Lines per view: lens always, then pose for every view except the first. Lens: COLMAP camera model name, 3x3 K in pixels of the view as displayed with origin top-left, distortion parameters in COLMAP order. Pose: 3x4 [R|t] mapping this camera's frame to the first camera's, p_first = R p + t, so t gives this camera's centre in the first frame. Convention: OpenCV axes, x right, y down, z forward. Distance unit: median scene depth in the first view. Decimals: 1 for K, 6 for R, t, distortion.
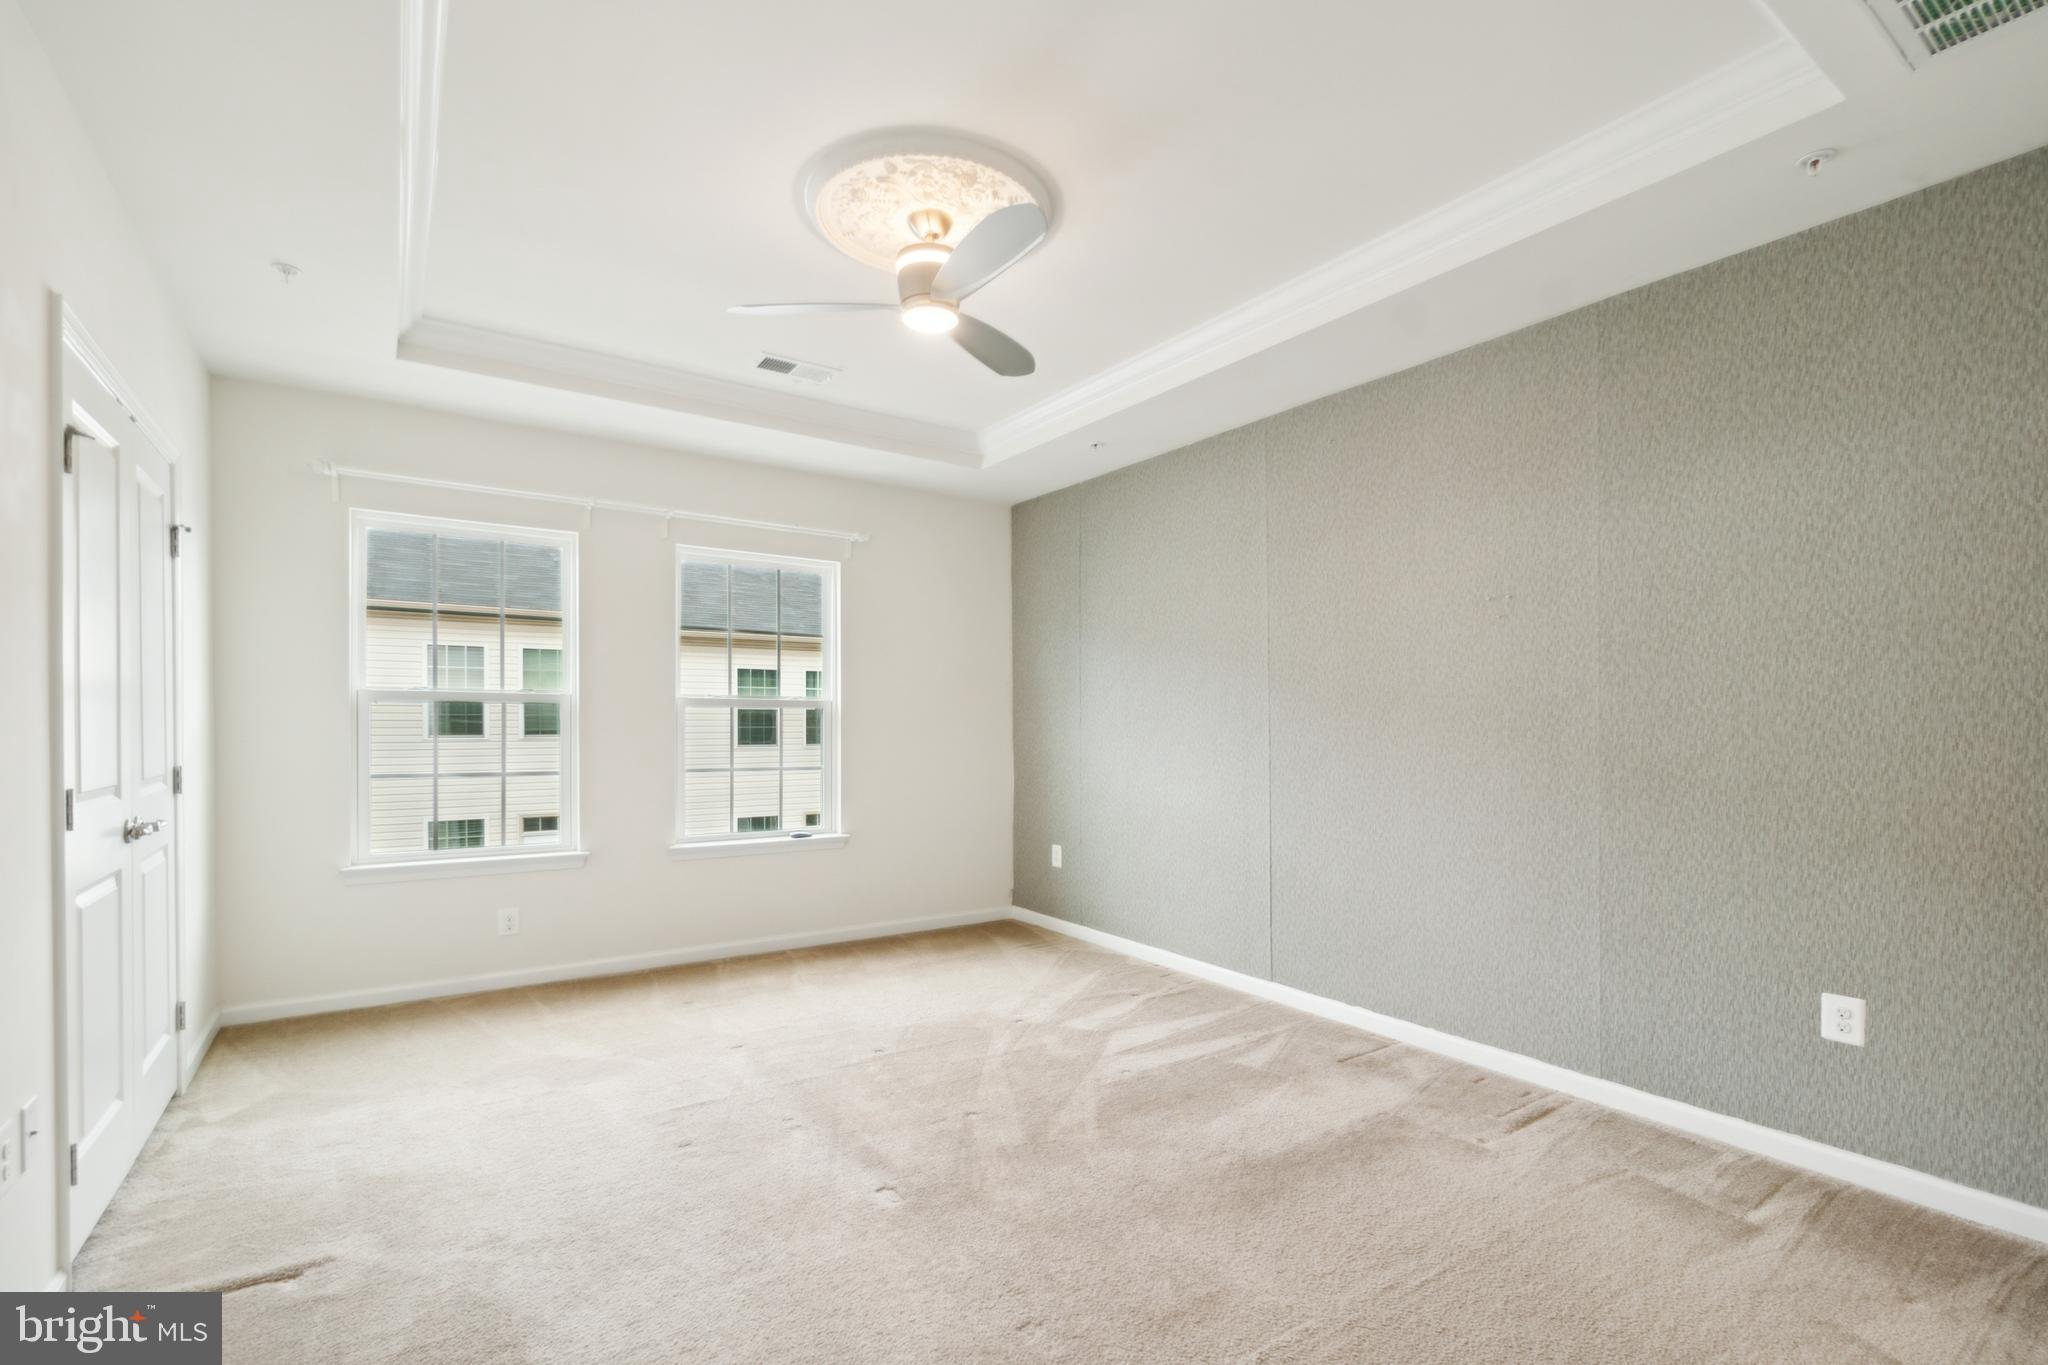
lens RADIAL K [[916.8, 0, 1024.3], [0, 916.8, 730.4], [0, 0, 1]] dist [-0.000454, -0.000196]
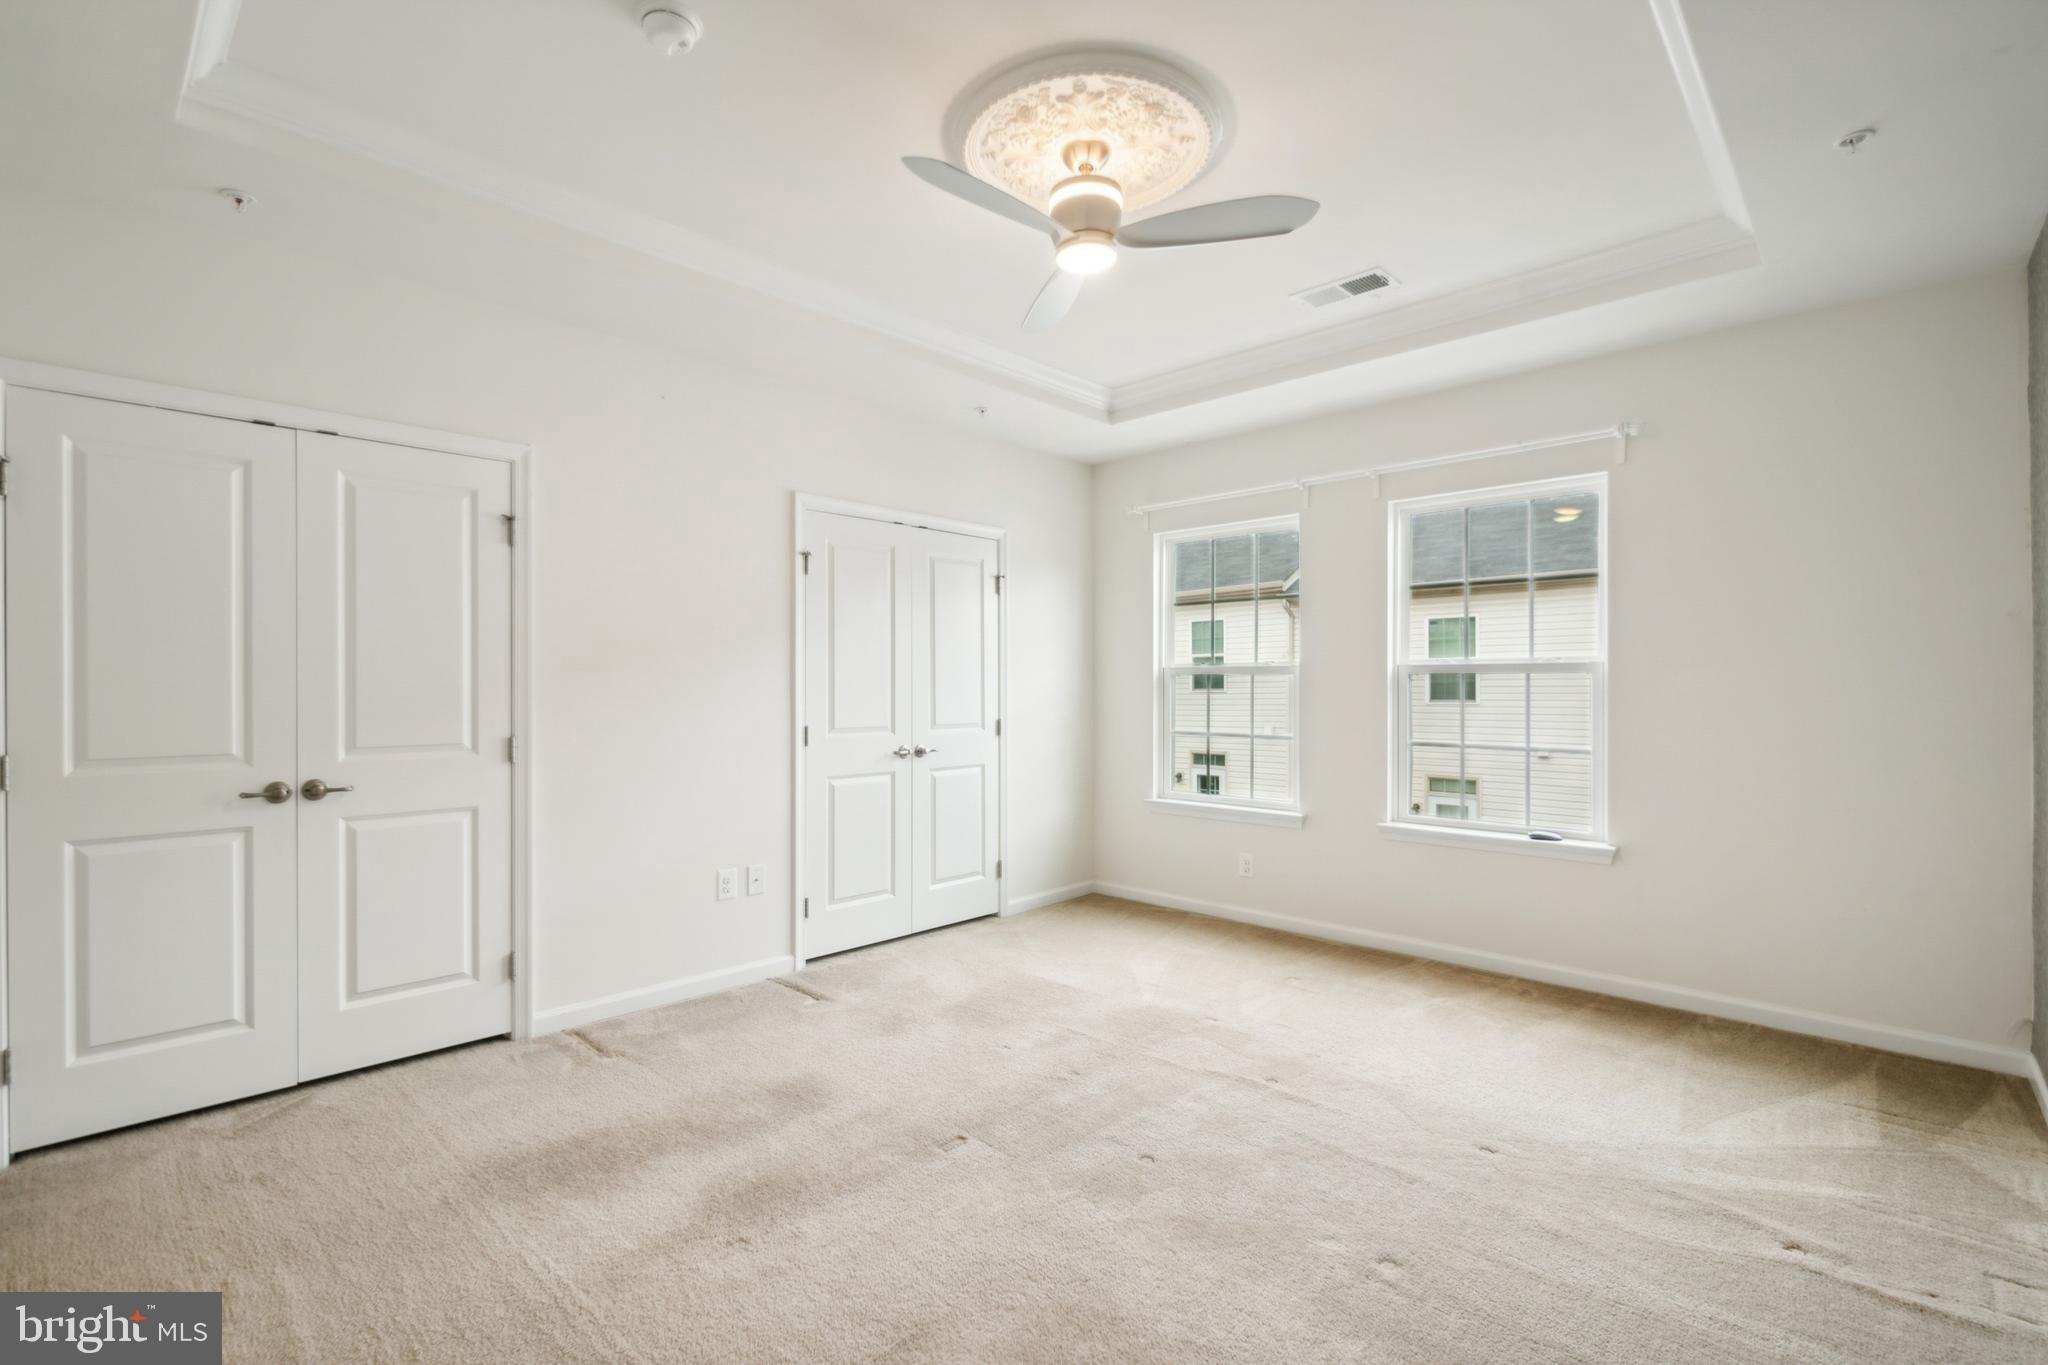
lens RADIAL K [[925.0, 0, 1024.0], [0, 925.0, 682.5], [0, 0, 1]] dist [-0.000706, -0.000228]
pose [[0.206120, -0.010148, -0.978474, 0.524648], [-0.006683, 0.999908, -0.011778, -0.004534], [0.978504, 0.008967, 0.206034, 0.494453]]
